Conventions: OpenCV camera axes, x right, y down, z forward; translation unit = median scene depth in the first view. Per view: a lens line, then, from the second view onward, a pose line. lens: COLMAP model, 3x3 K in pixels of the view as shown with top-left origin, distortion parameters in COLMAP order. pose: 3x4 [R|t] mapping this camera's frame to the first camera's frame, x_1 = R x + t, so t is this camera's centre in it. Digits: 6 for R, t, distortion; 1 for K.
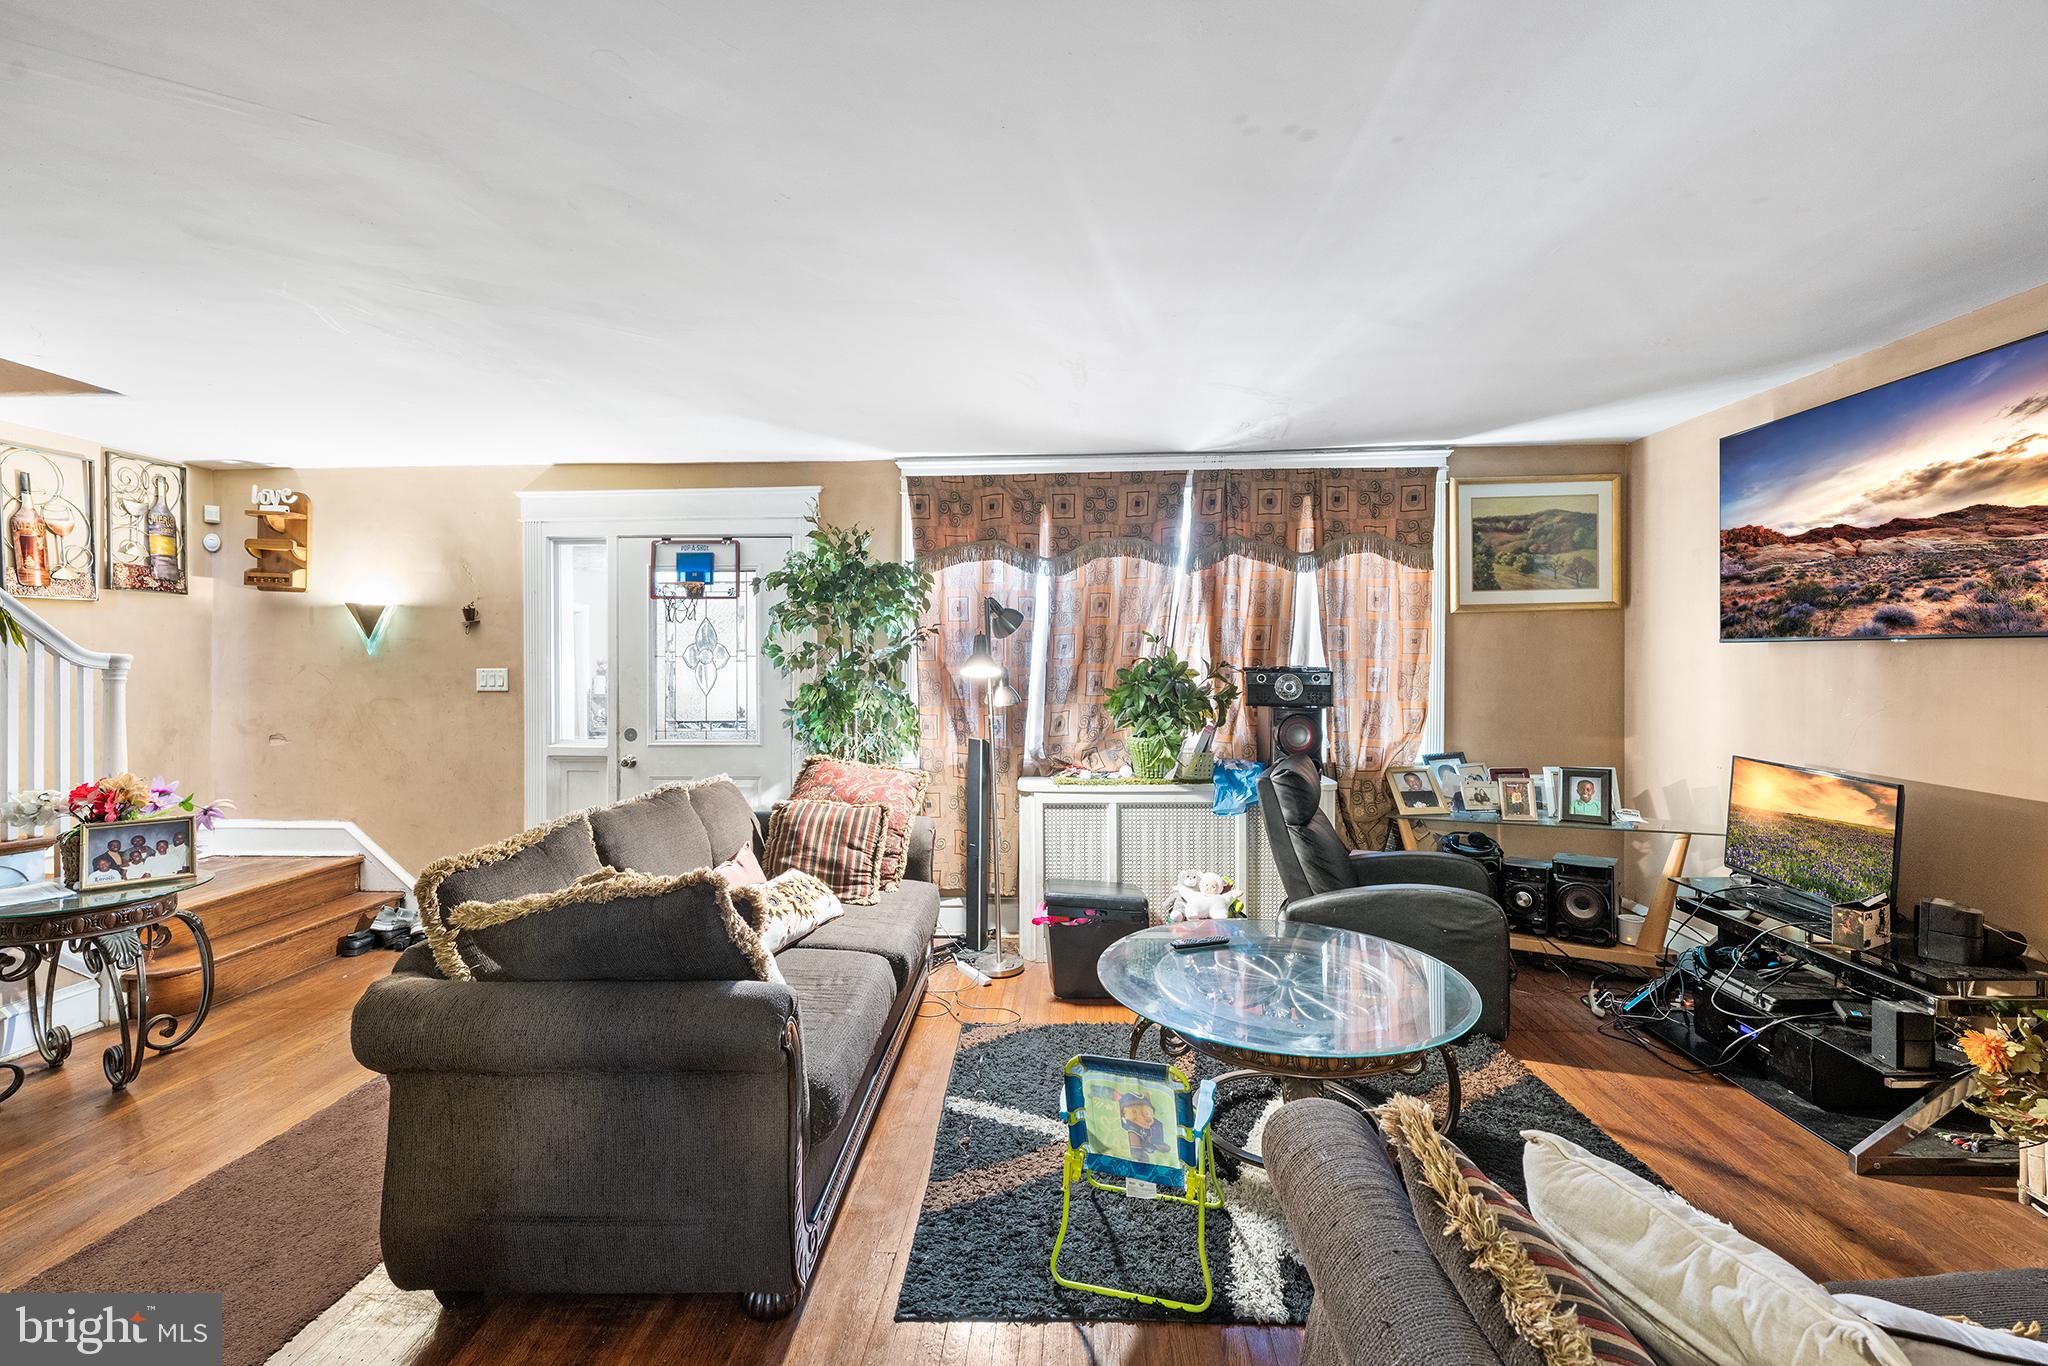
lens RADIAL K [[837.7, 0, 1033.1], [0, 837.7, 672.5], [0, 0, 1]] dist [0.002147, -0.000190]
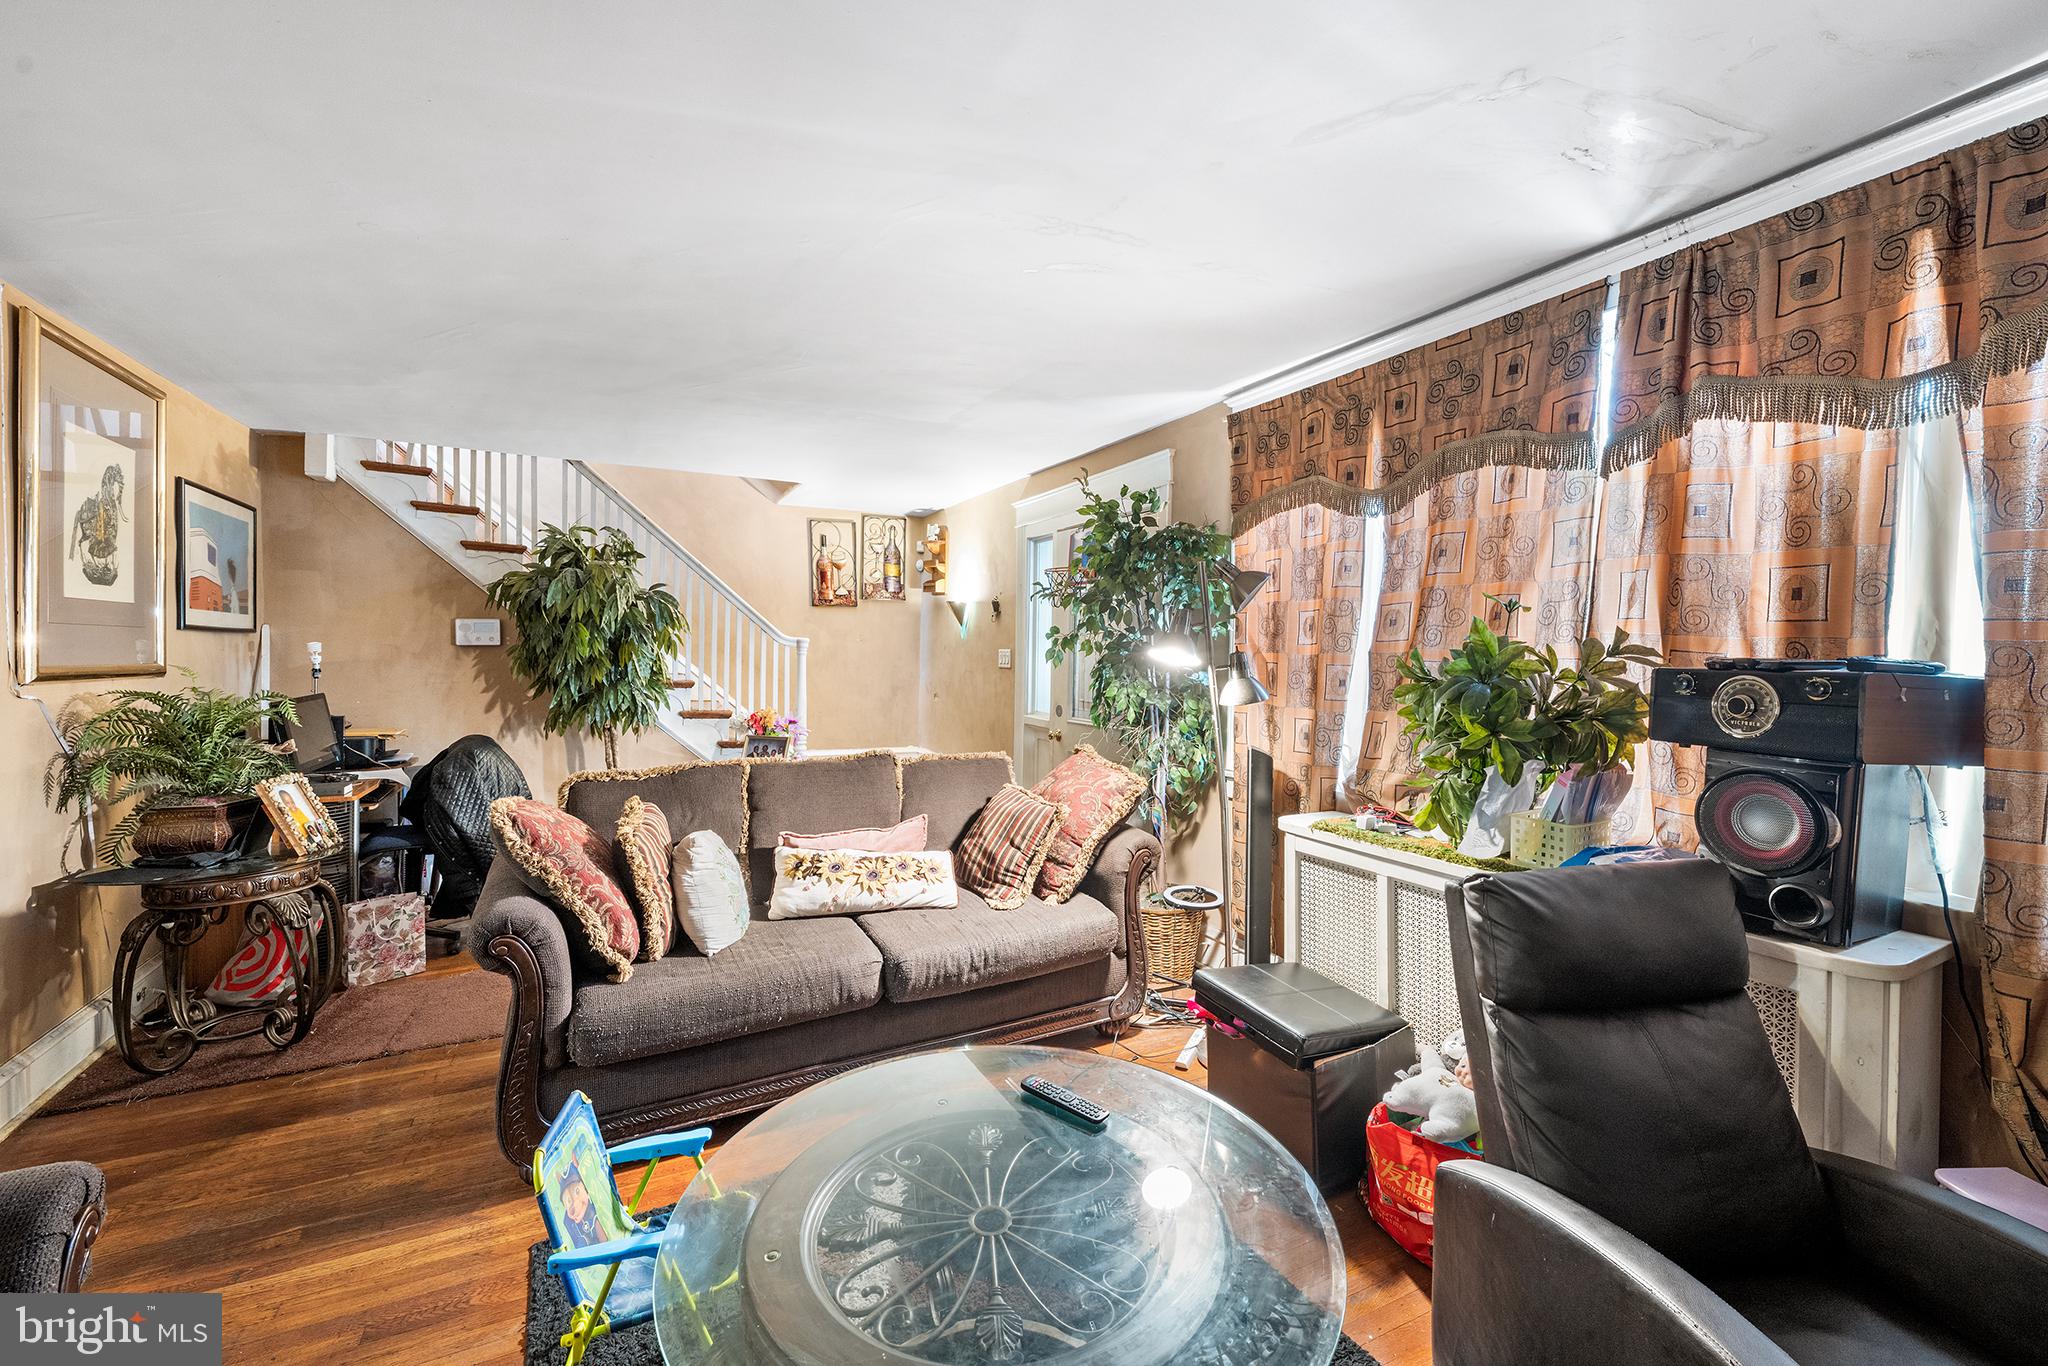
lens RADIAL K [[837.7, 0, 1029.8], [0, 837.7, 663.2], [0, 0, 1]] dist [0.002147, -0.000190]
pose [[0.500000, 0.022120, -0.865743, 0.459091], [-0.018841, 0.999715, 0.014662, -0.003524], [0.865820, 0.008981, 0.500275, 0.431424]]
